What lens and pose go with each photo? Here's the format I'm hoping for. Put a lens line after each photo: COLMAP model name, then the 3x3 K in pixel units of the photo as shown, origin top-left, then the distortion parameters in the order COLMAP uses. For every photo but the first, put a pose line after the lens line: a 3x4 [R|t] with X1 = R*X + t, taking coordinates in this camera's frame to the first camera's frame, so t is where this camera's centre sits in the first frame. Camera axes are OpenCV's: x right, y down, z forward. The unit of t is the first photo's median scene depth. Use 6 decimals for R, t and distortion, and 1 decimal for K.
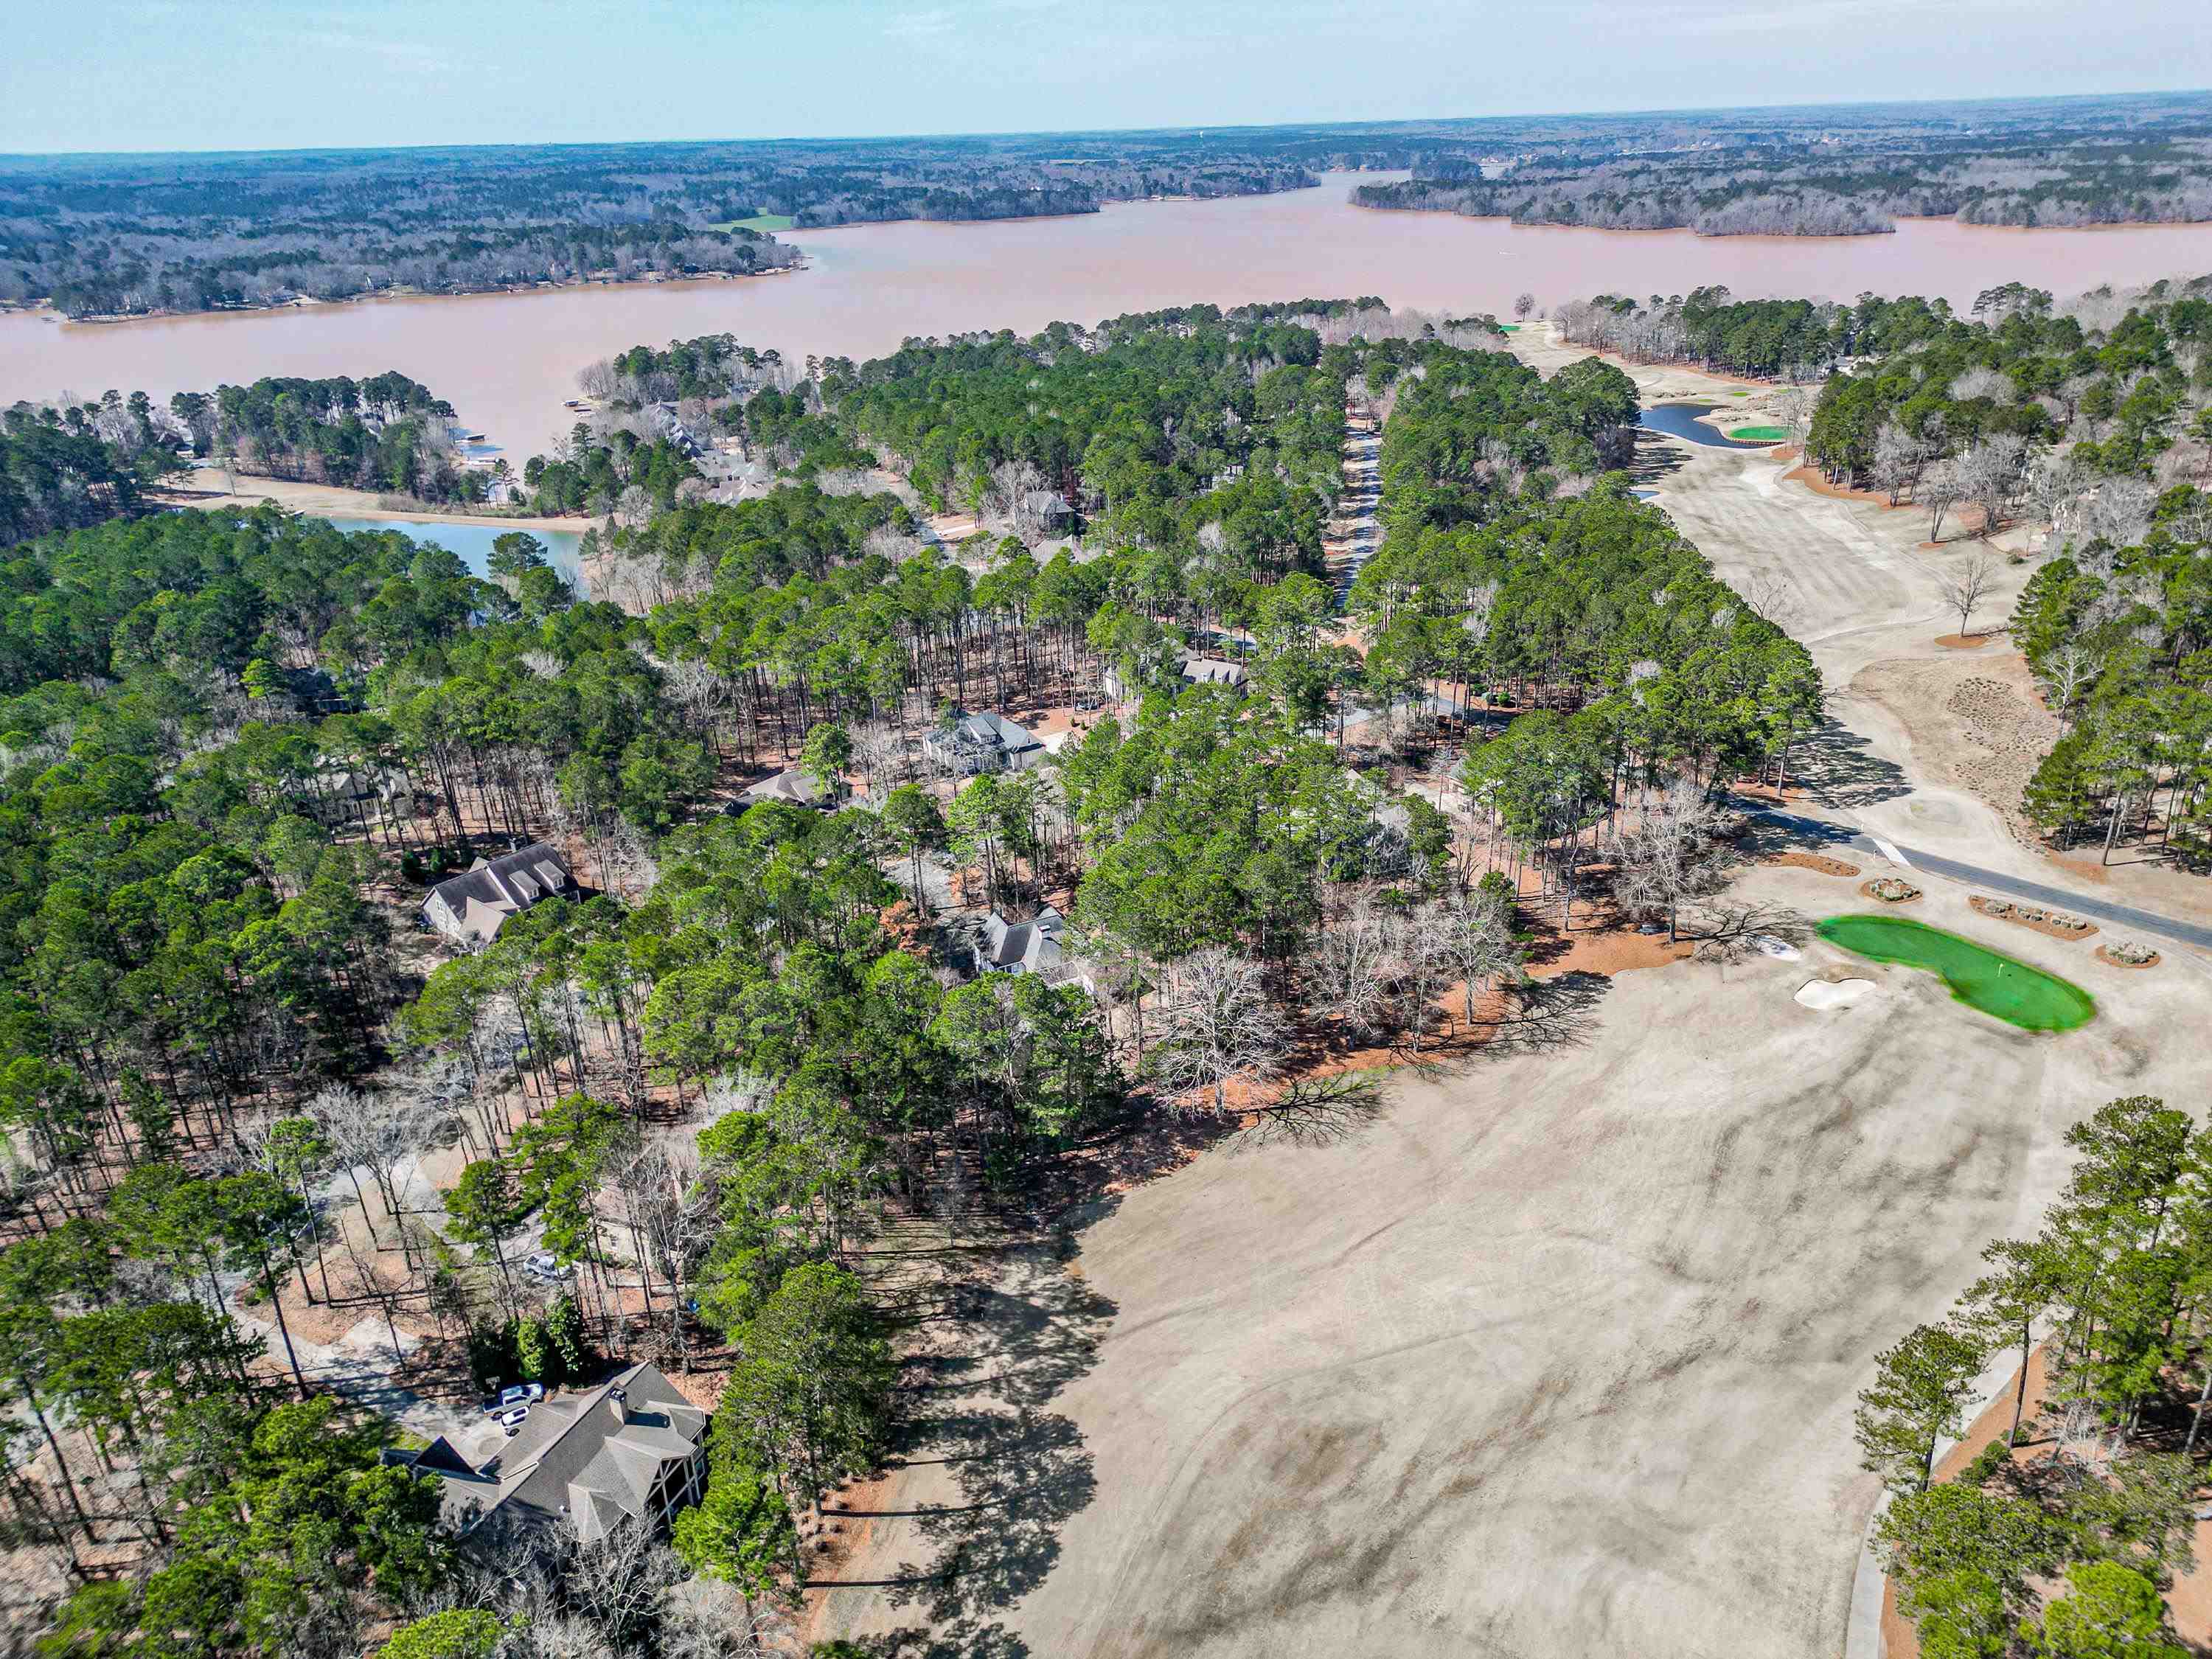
lens RADIAL K [[1541.5, 0, 1097.7], [0, 1541.5, 826.6], [0, 0, 1]] dist [0.074012, -0.062006]
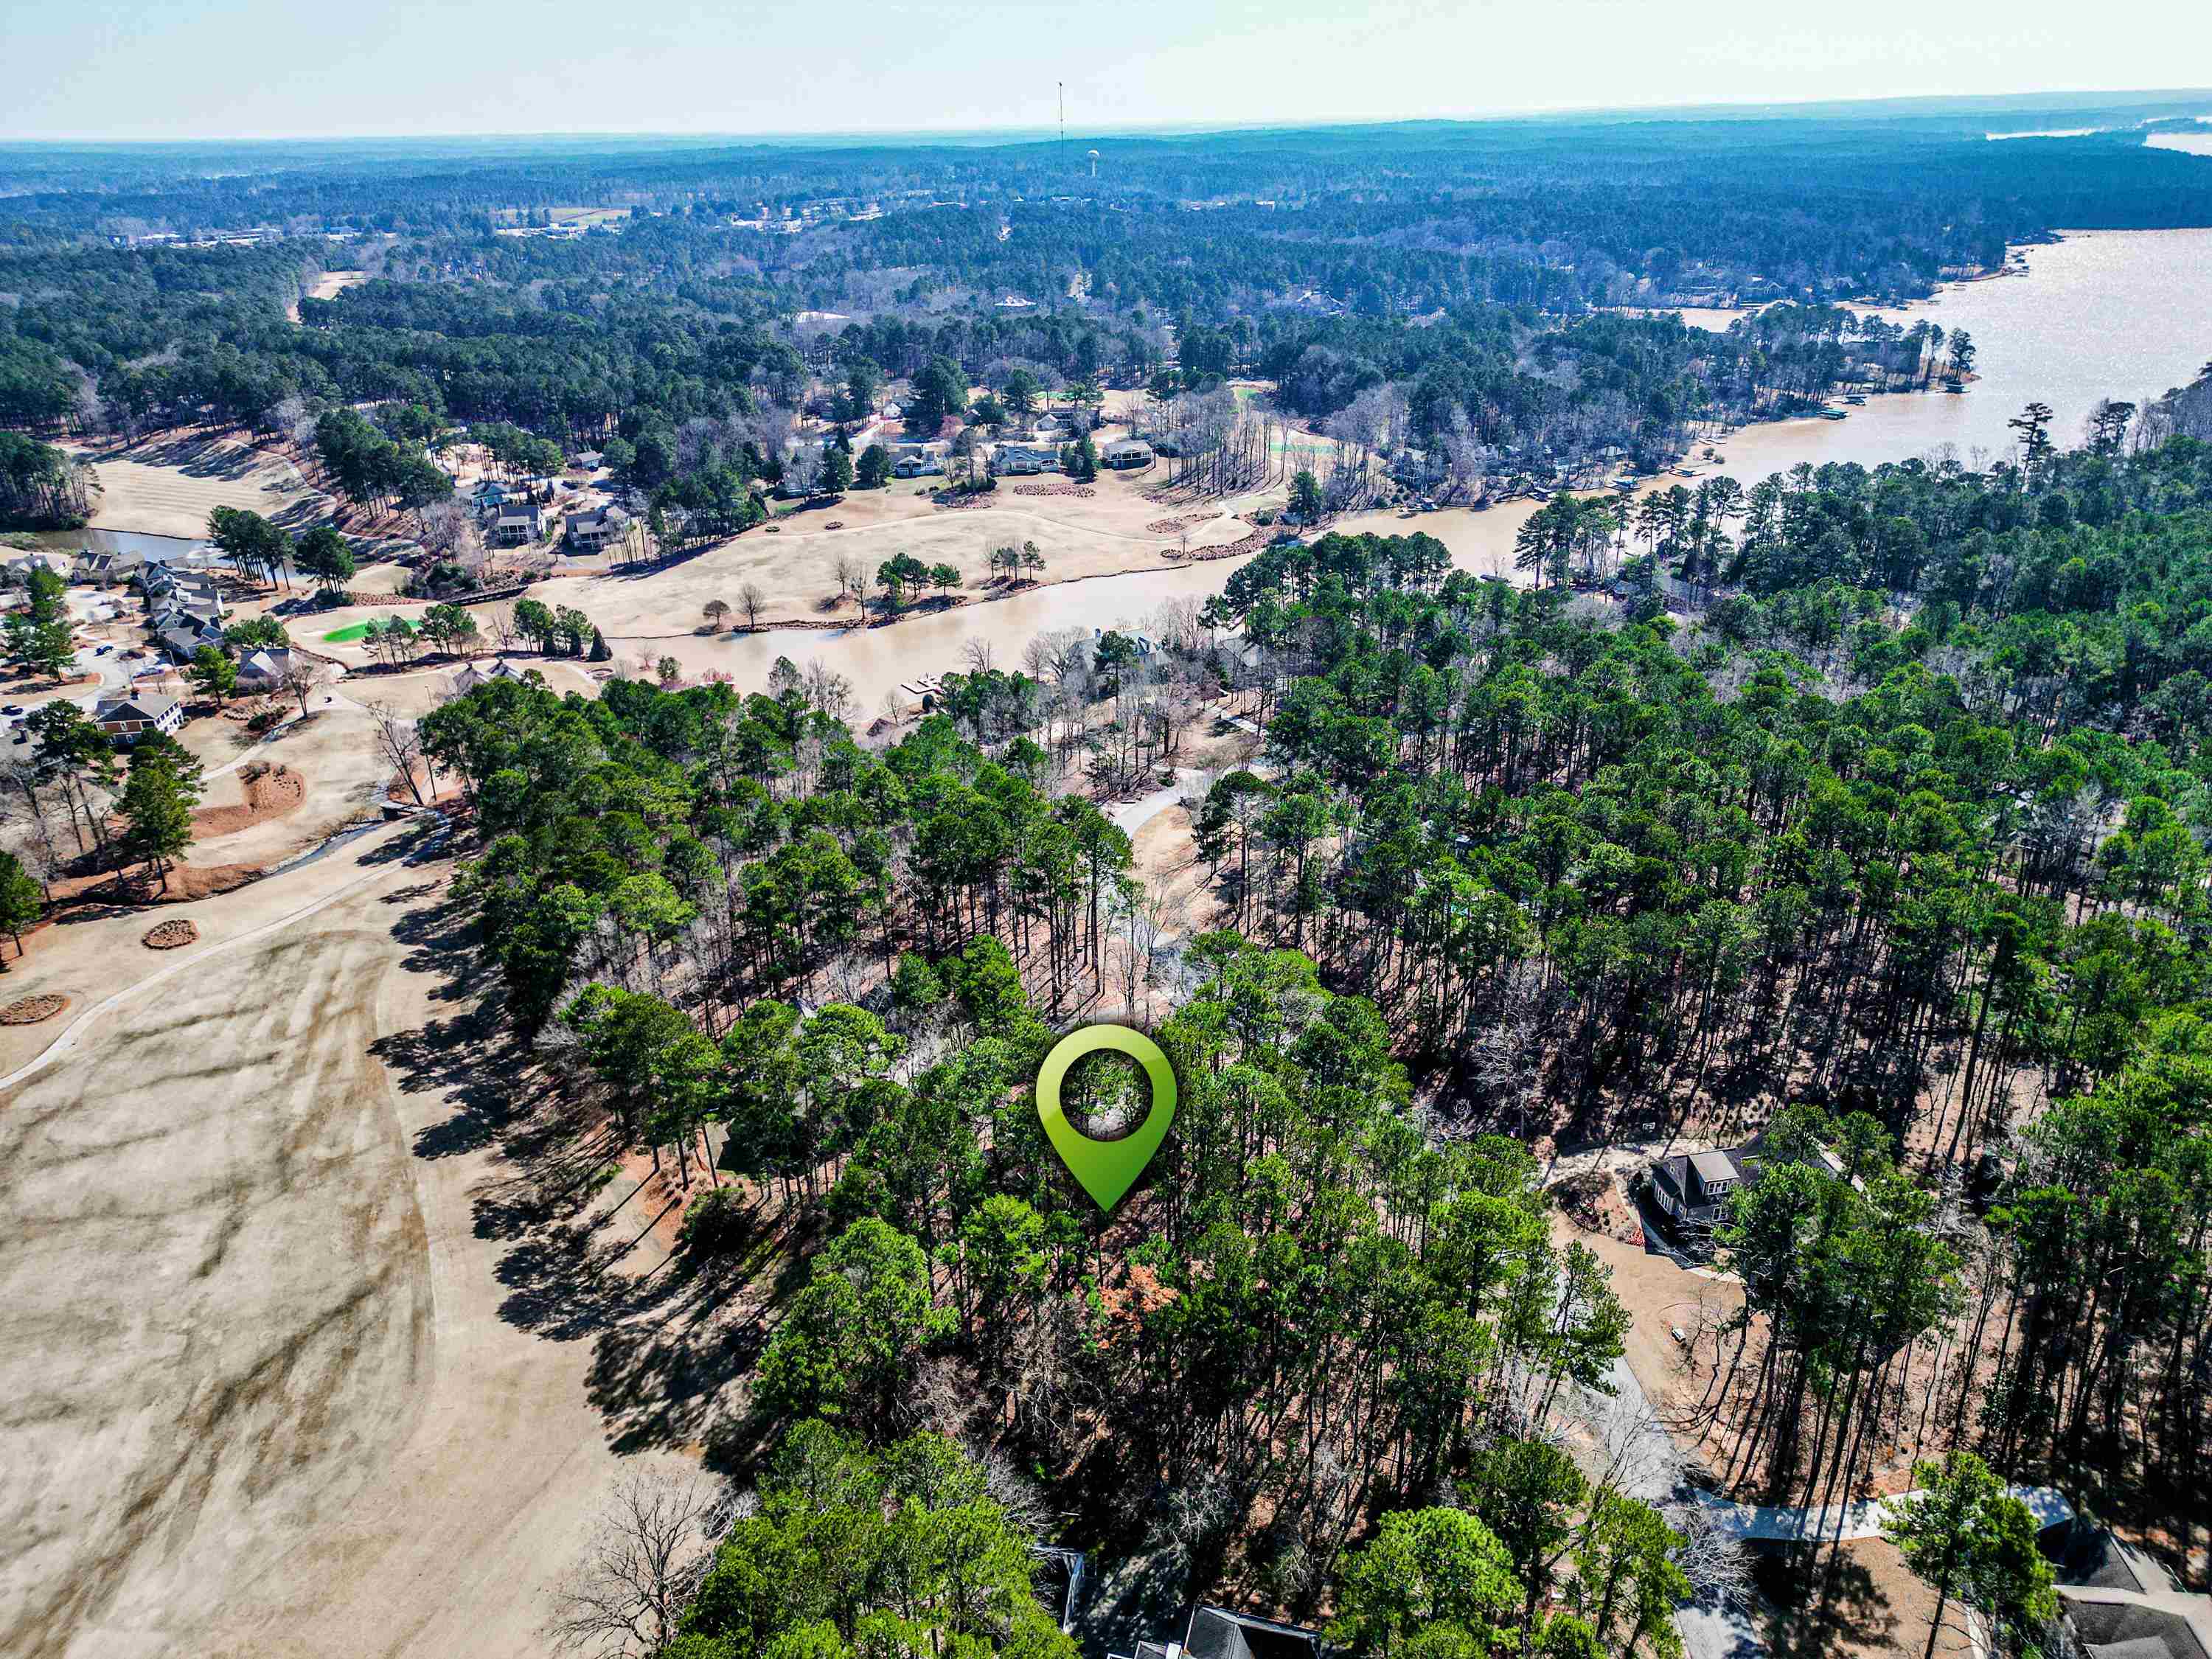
lens RADIAL K [[1531.2, 0, 1100.6], [0, 1531.2, 841.4], [0, 0, 1]] dist [0.085296, -0.081434]
pose [[-0.654233, 0.357972, -0.666210, 0.222286], [-0.273739, 0.709079, 0.649825, -0.441612], [0.705015, 0.607505, -0.365912, 0.974155]]
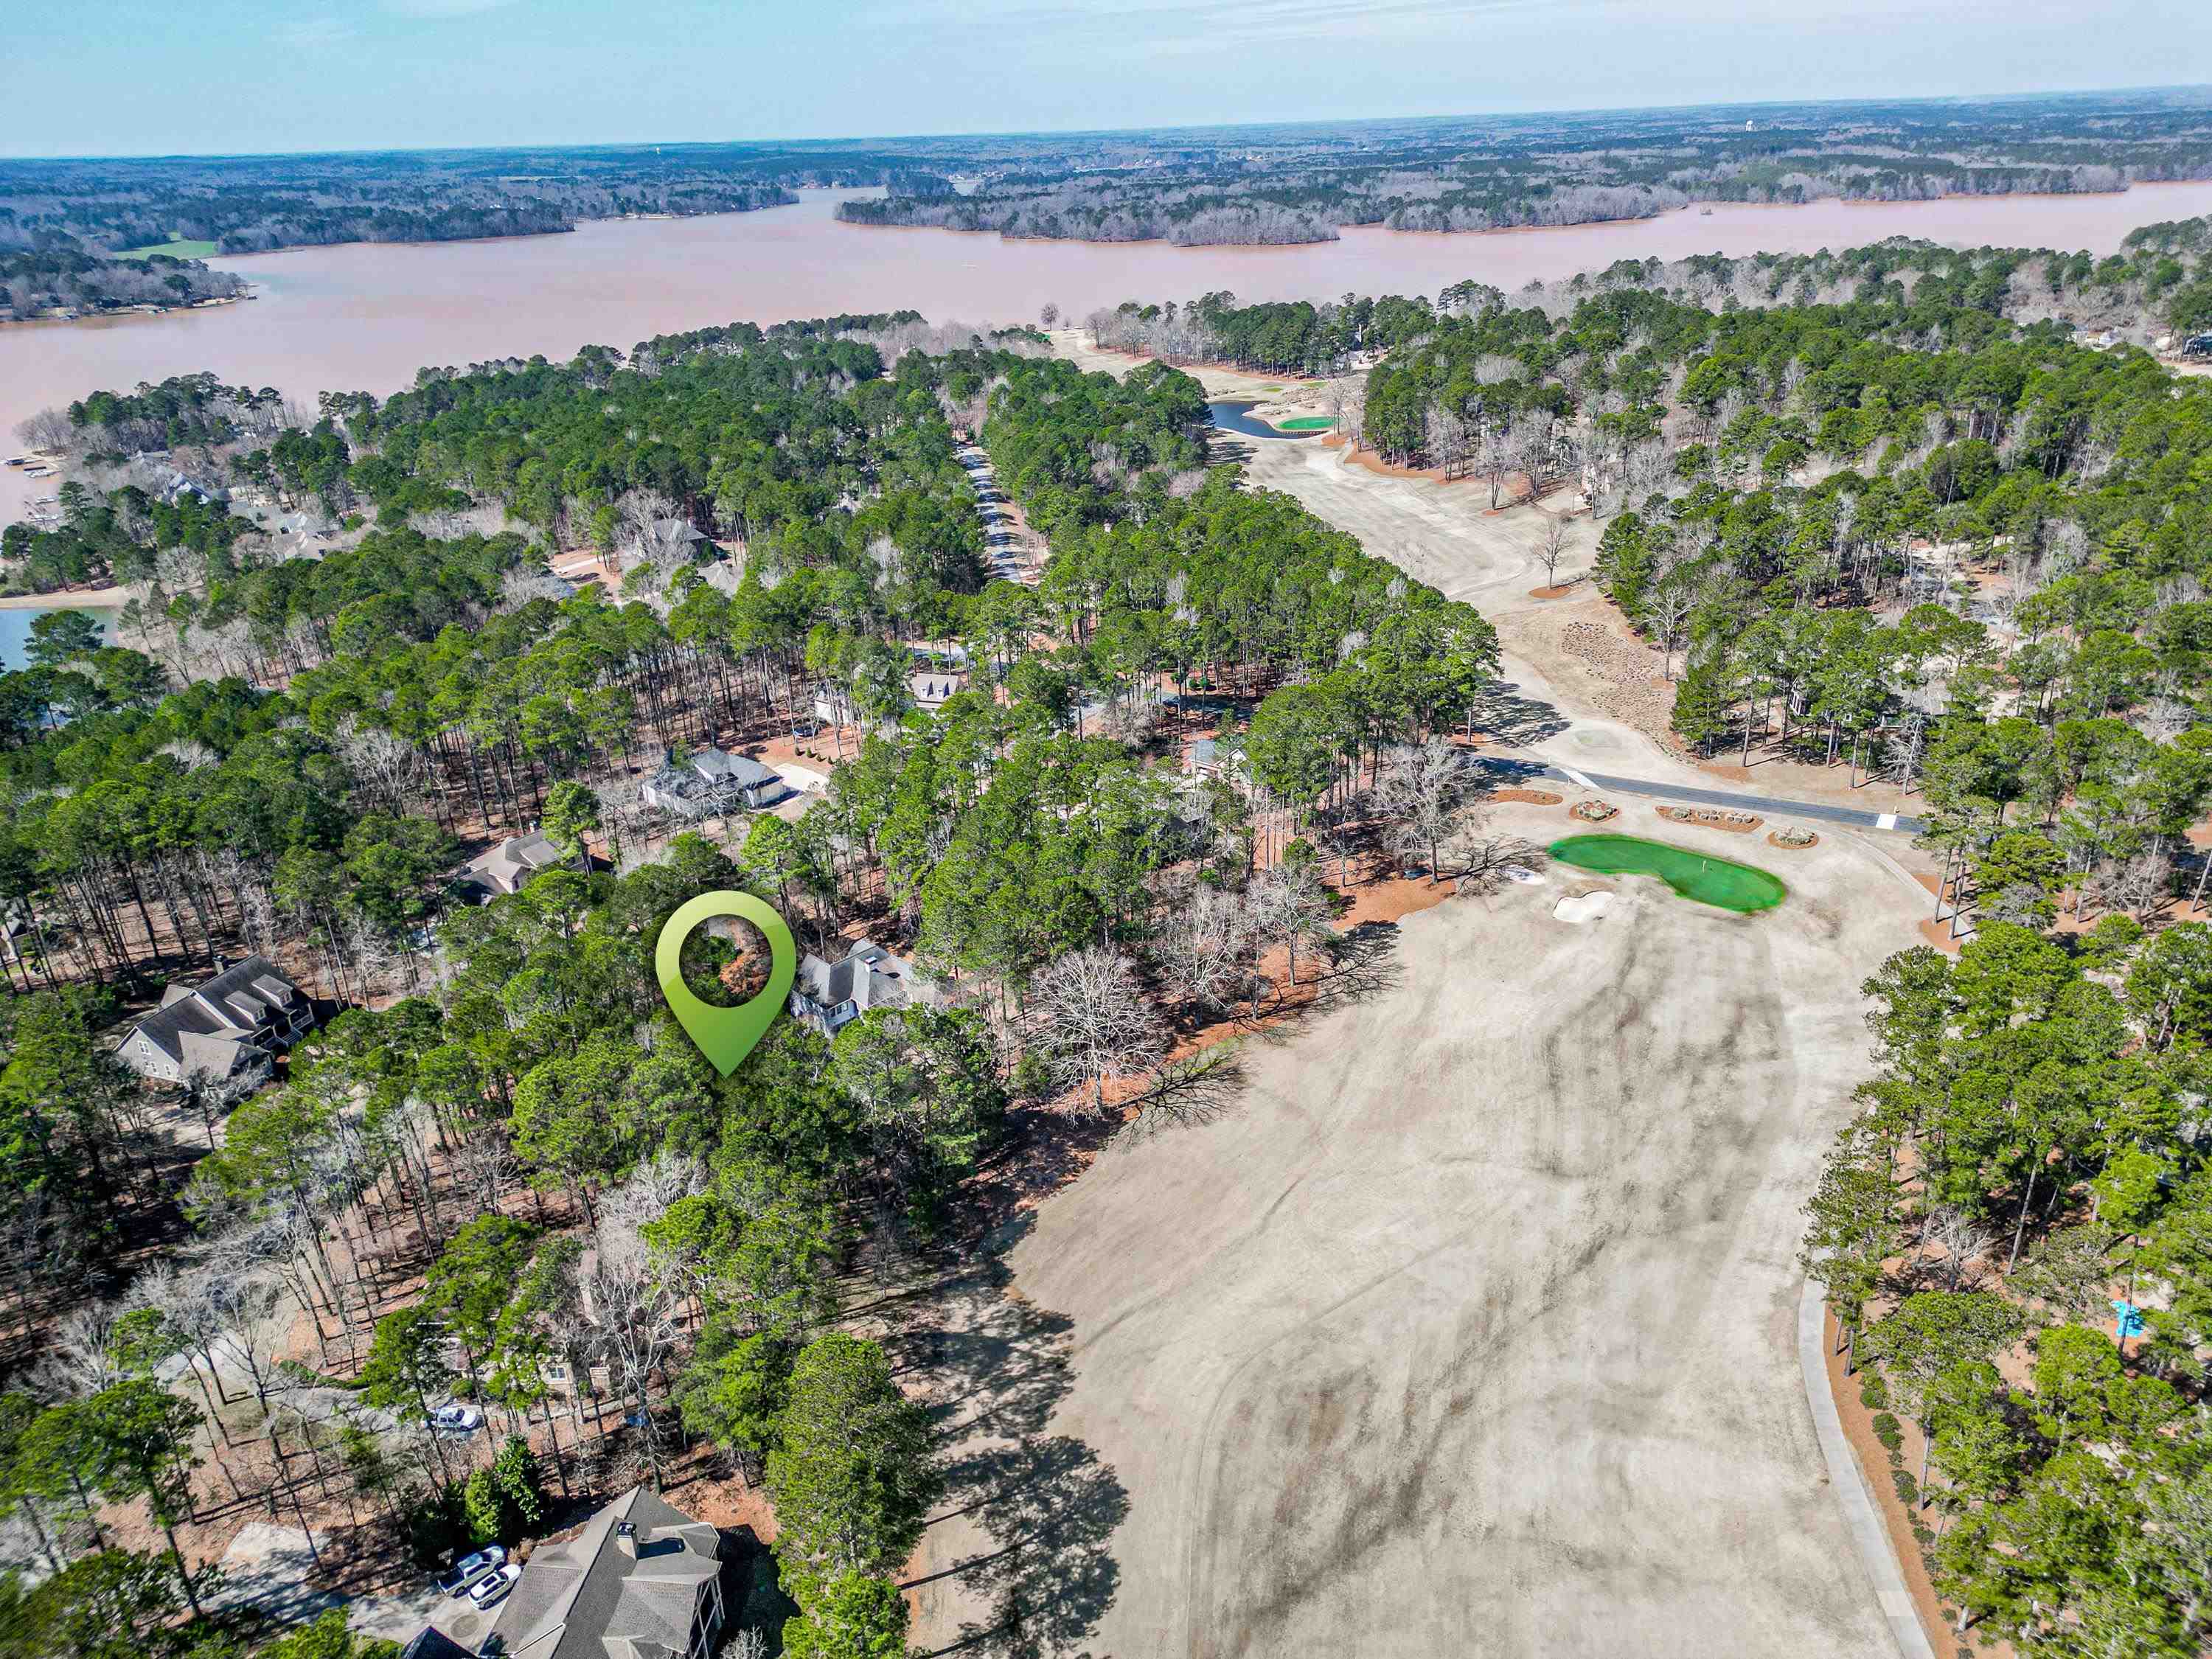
lens RADIAL K [[1541.5, 0, 1097.7], [0, 1541.5, 826.6], [0, 0, 1]] dist [0.074012, -0.062006]
pose [[0.949770, -0.130987, 0.284219, -0.158197], [0.133574, 0.990985, 0.010349, -0.007985], [-0.283012, 0.028136, 0.958704, 0.025379]]
